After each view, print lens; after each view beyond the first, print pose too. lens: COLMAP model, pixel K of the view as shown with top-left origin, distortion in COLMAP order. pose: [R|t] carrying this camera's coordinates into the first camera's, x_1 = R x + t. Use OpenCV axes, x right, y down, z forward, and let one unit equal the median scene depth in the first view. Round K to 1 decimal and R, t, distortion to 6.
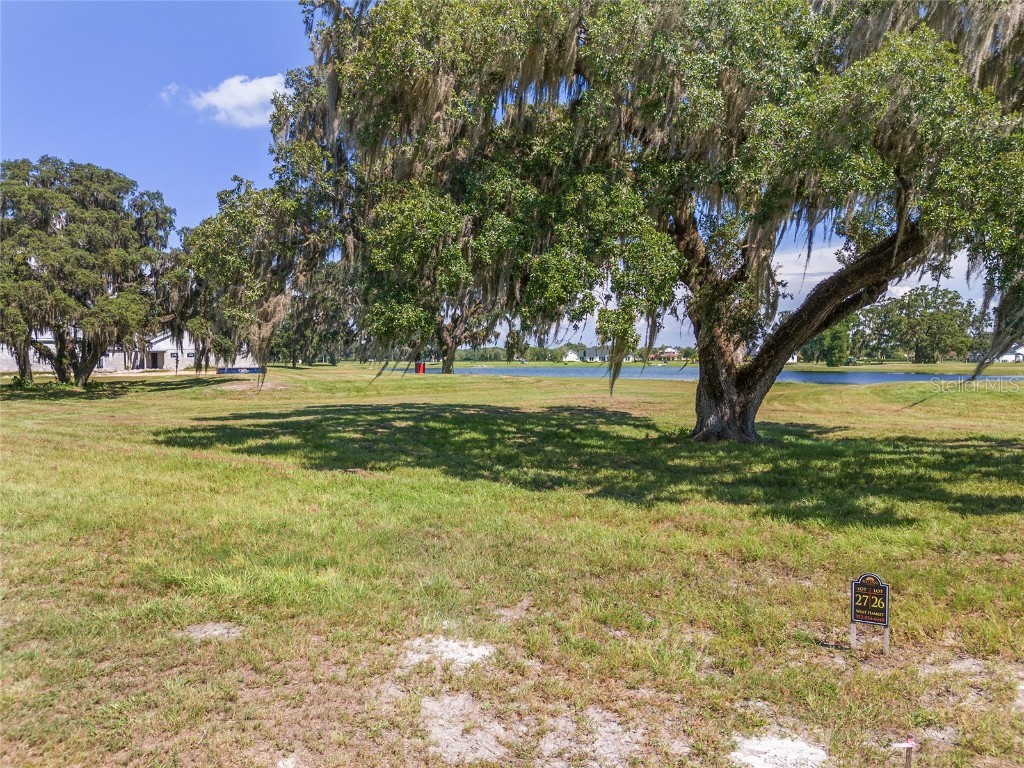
lens RADIAL K [[754.0, 0, 512.0], [0, 754.0, 384.0], [0, 0, 1]] dist [0.071706, -0.069130]
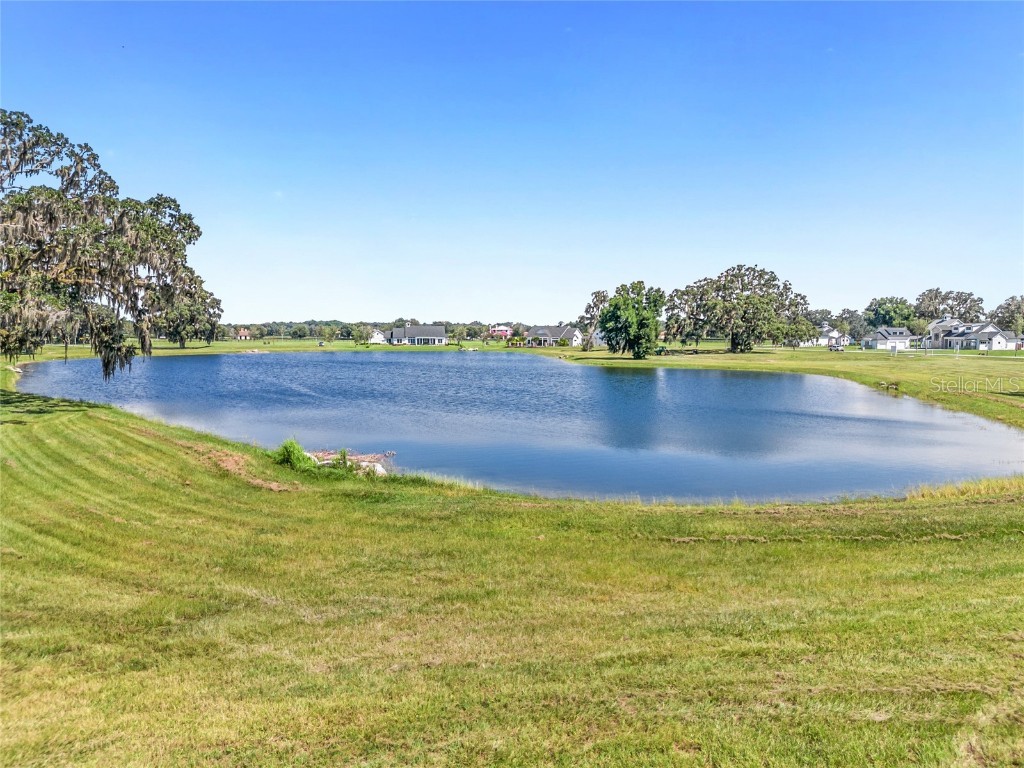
lens RADIAL K [[751.2, 0, 512.0], [0, 751.2, 384.0], [0, 0, 1]] dist [0.103046, -0.135634]
pose [[0.981643, -0.010141, 0.190460, 0.103320], [0.003370, 0.999352, 0.035839, -0.021986], [-0.190700, -0.034539, 0.981041, 0.170595]]
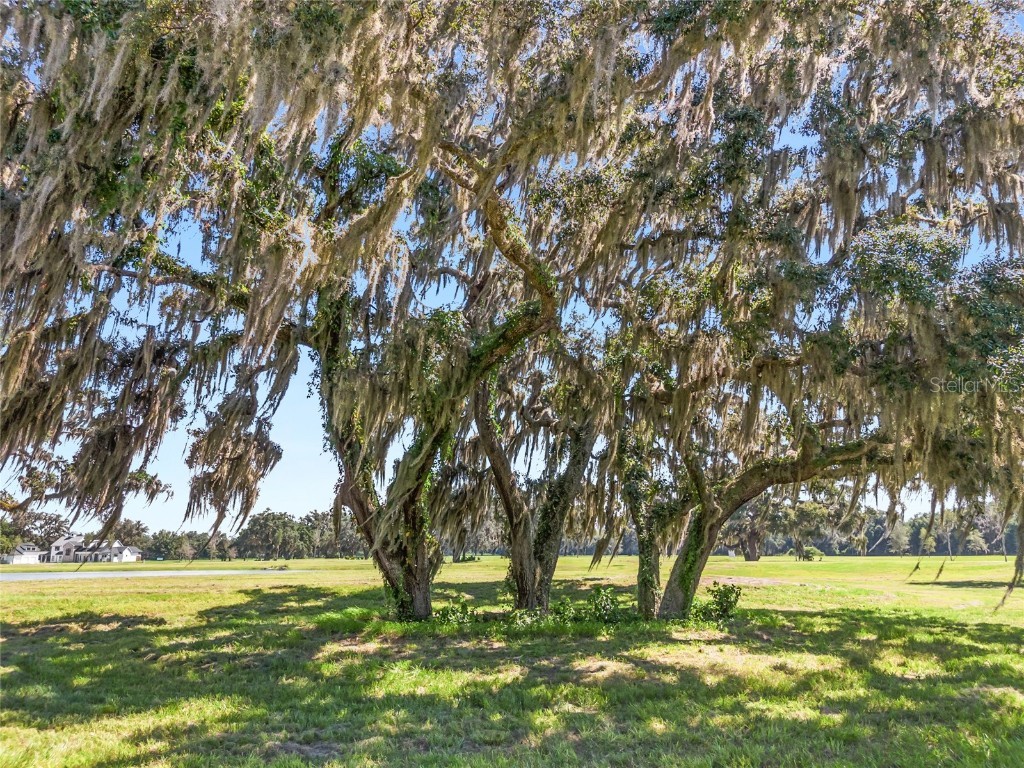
lens RADIAL K [[751.2, 0, 512.0], [0, 751.2, 384.0], [0, 0, 1]] dist [0.103046, -0.135634]
pose [[0.147275, 0.216361, 0.965142, -0.228119], [0.041612, 0.973563, -0.224598, -0.004911], [-0.988220, 0.073239, 0.134378, 0.235019]]
